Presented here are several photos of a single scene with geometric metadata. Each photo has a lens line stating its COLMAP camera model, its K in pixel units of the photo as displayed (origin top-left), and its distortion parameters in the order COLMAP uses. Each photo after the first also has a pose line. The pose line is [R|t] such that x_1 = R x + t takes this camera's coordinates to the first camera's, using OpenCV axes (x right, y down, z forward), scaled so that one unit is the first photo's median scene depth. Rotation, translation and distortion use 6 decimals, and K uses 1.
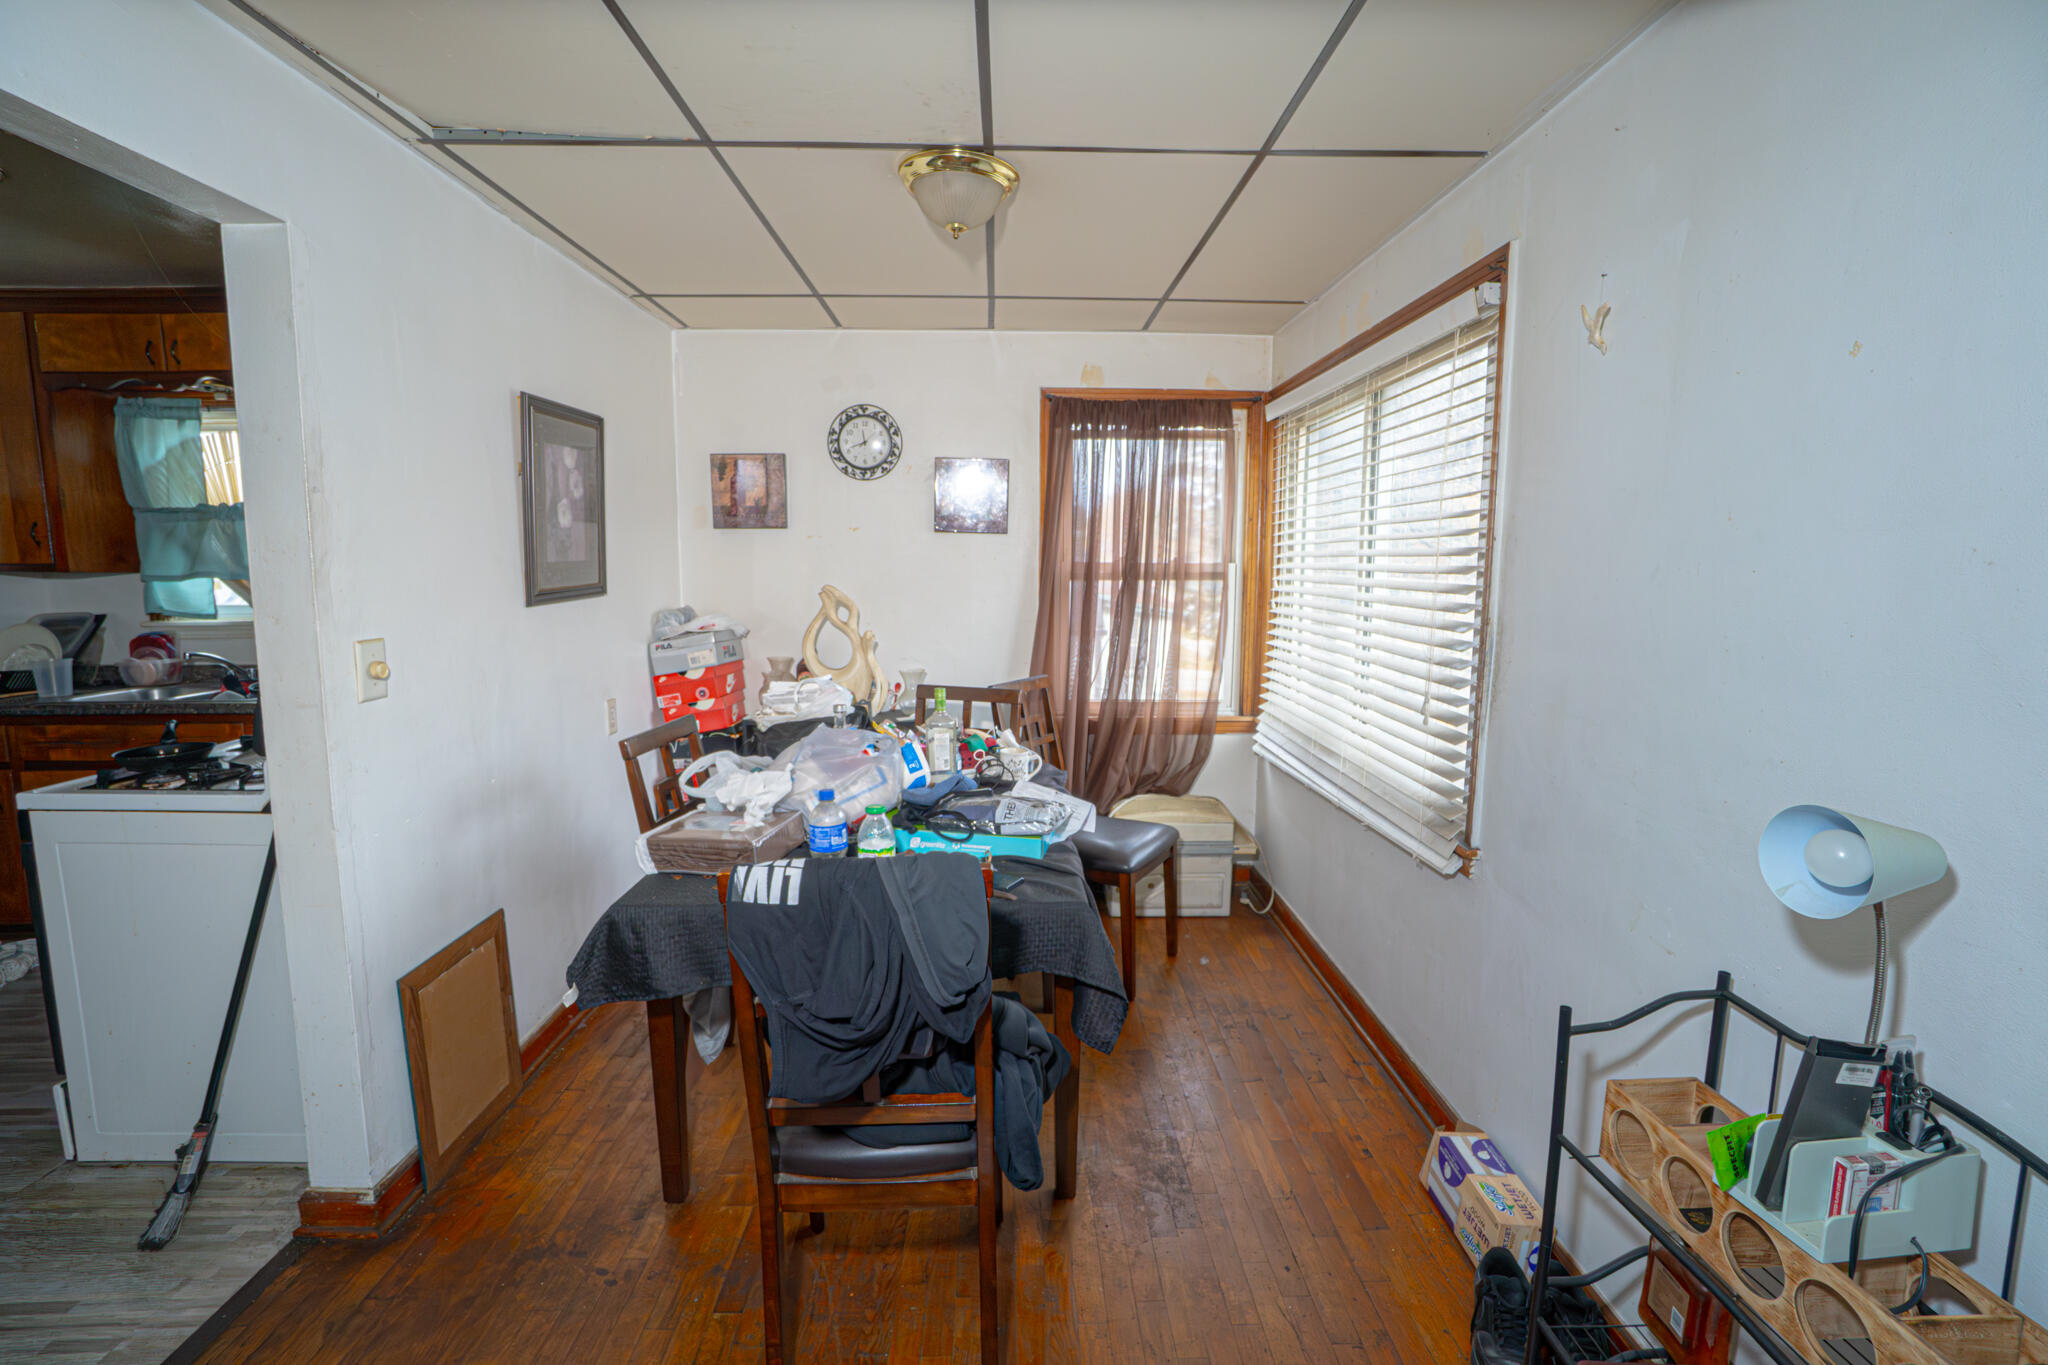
lens RADIAL K [[893.9, 0, 1022.8], [0, 893.9, 670.6], [0, 0, 1]] dist [-0.003282, 0.000207]
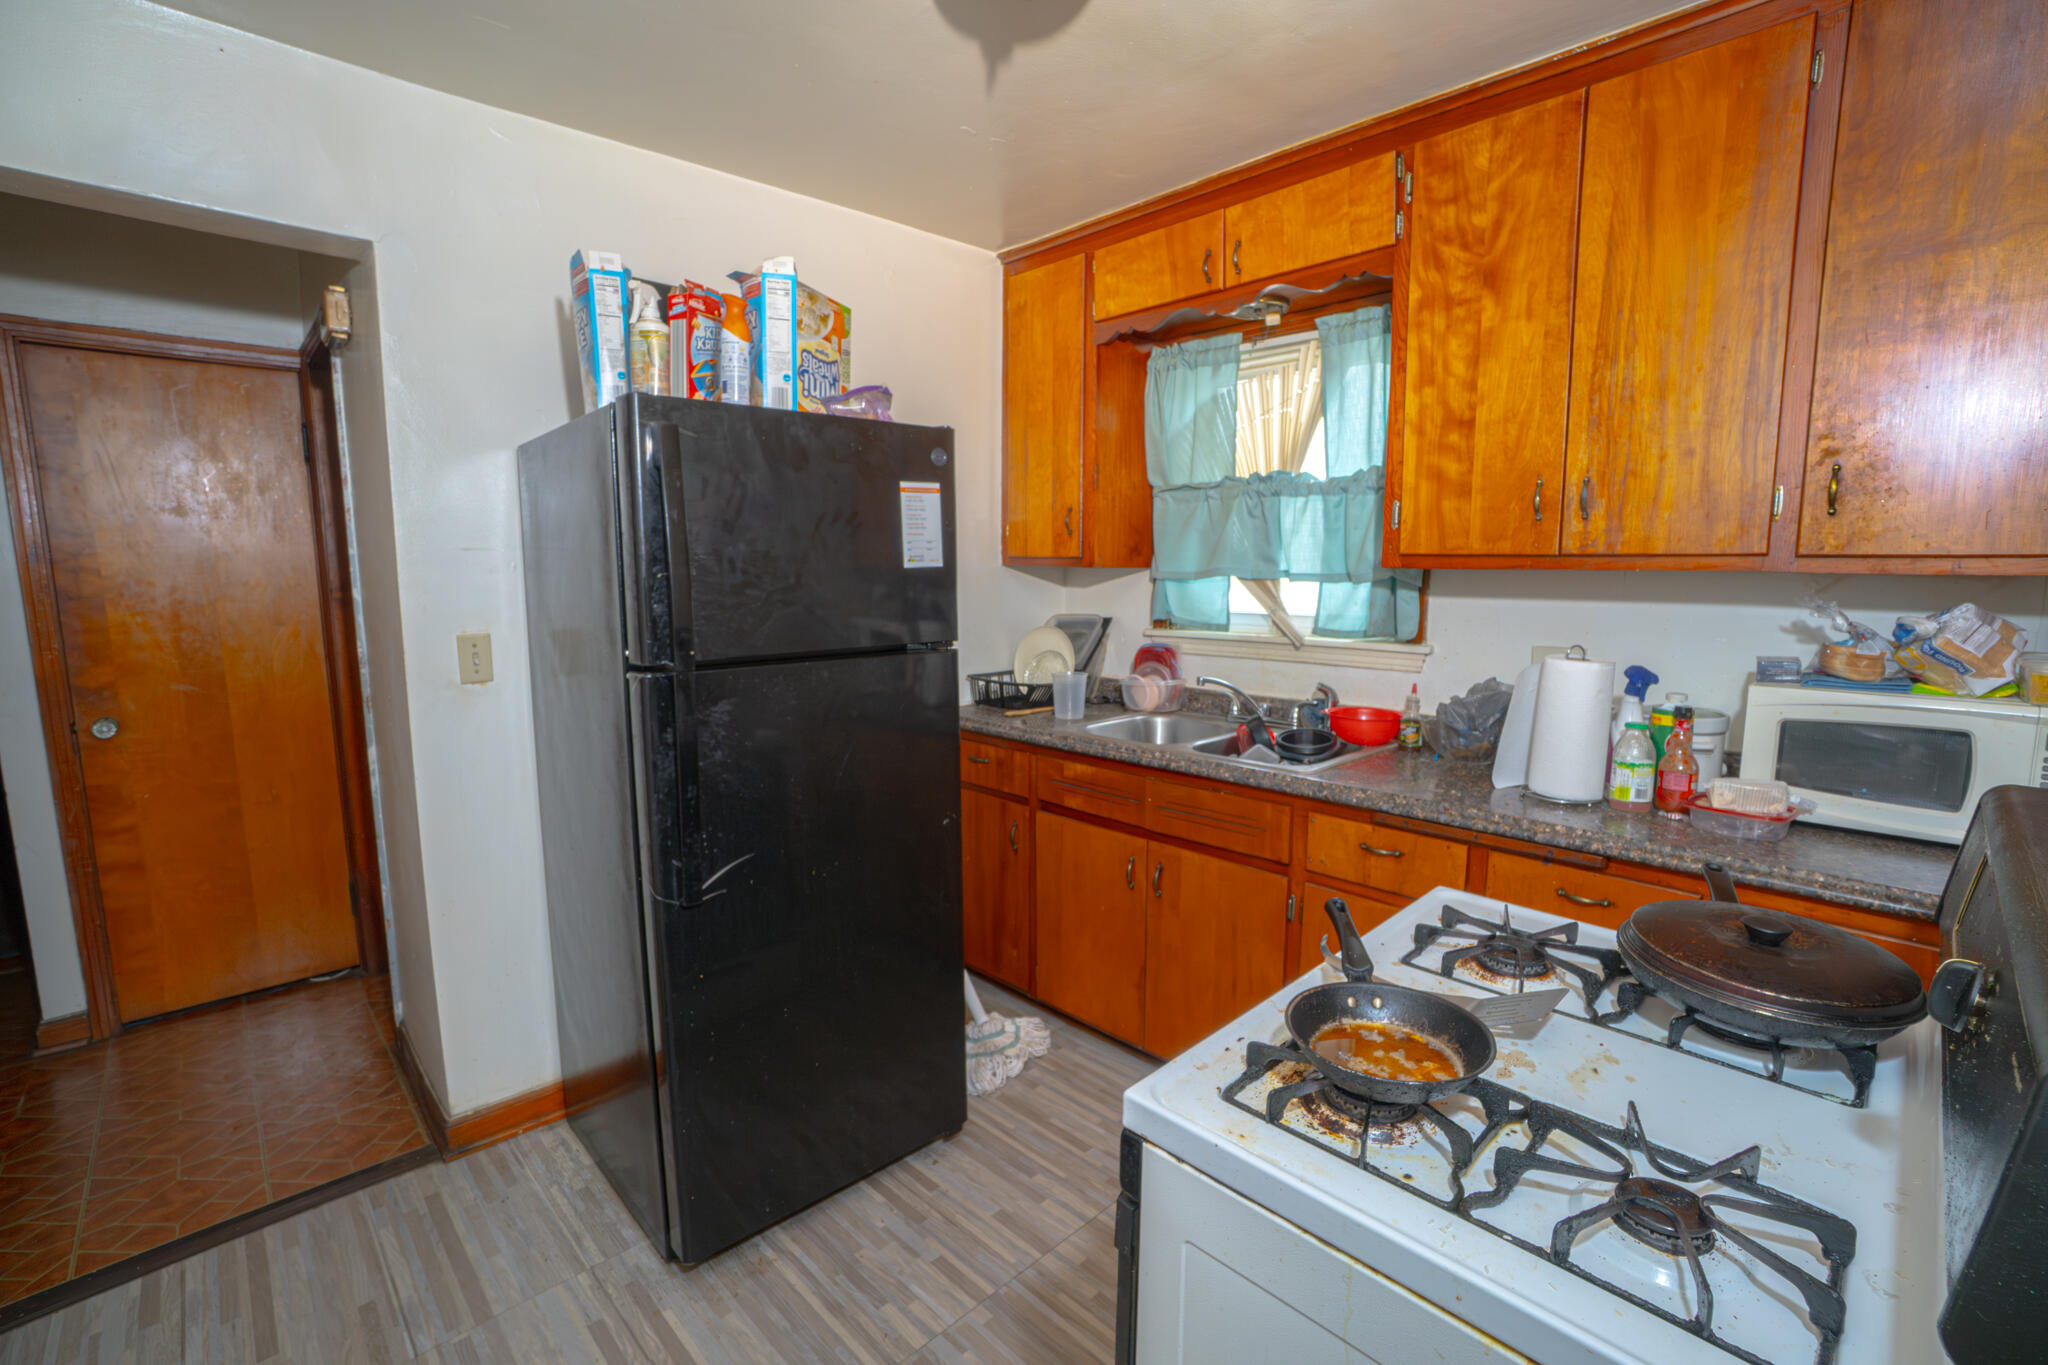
lens RADIAL K [[893.9, 0, 1022.5], [0, 893.9, 678.9], [0, 0, 1]] dist [-0.003282, 0.000207]
pose [[0.685429, 0.099205, -0.721349, -0.486904], [-0.093749, 0.994453, 0.047684, -0.038751], [0.722079, 0.034941, 0.690928, 0.369859]]
